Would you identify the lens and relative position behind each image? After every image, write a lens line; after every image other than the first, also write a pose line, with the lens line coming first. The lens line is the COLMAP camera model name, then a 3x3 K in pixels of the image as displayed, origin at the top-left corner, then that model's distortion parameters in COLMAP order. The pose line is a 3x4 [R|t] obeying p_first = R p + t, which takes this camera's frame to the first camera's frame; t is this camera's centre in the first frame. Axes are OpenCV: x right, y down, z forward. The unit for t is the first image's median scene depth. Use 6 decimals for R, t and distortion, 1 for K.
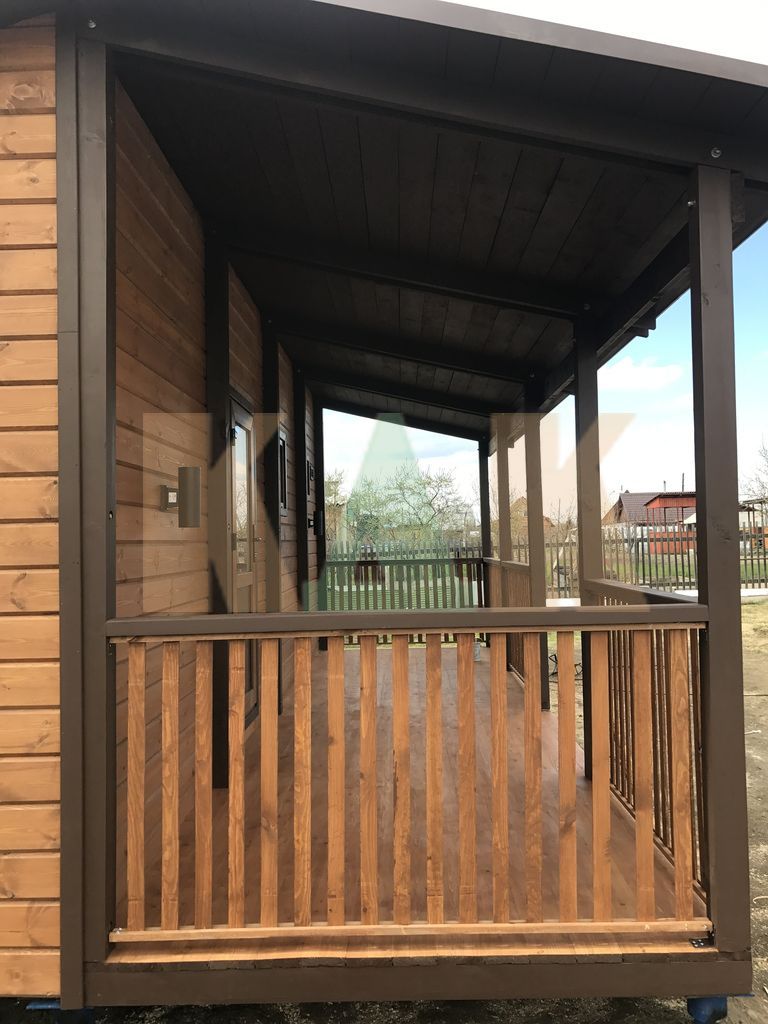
lens RADIAL K [[850.7, 0, 384.0], [0, 850.7, 512.0], [0, 0, 1]] dist [0.018643, 0.006100]
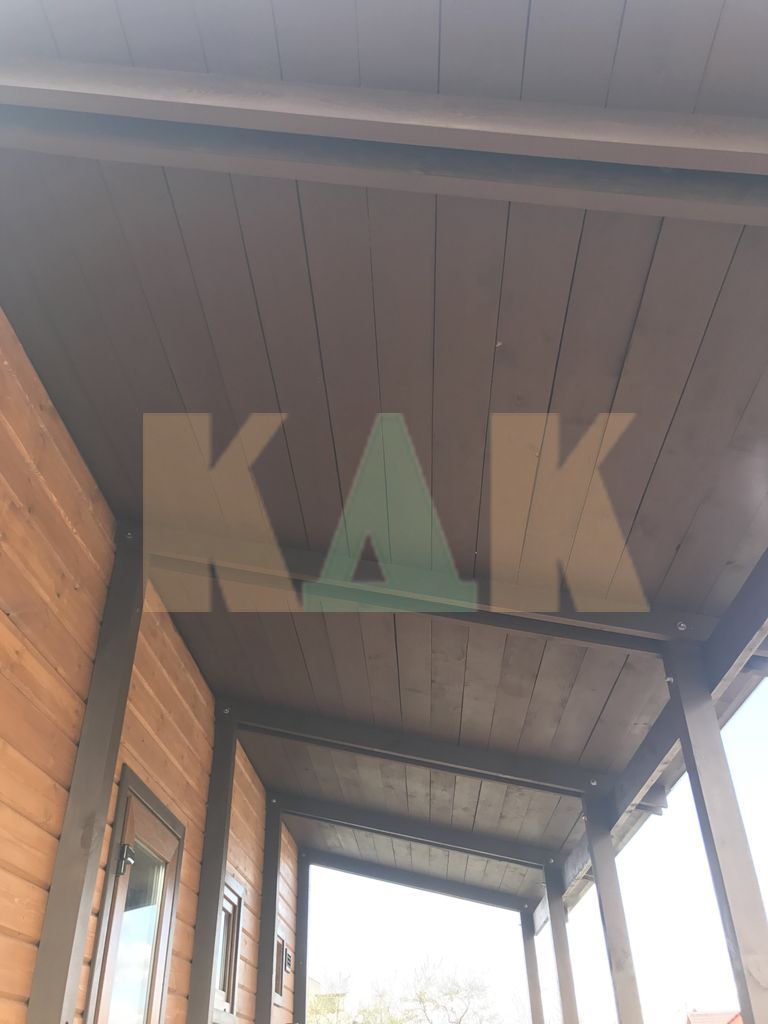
lens RADIAL K [[736.7, 0, 354.4], [0, 736.7, 511.3], [0, 0, 1]] dist [0.017067, 0.006344]
pose [[0.998273, -0.046783, -0.035522, 0.005935], [0.017244, 0.811482, -0.584123, 0.009385], [0.056152, 0.582502, 0.810887, 0.268954]]
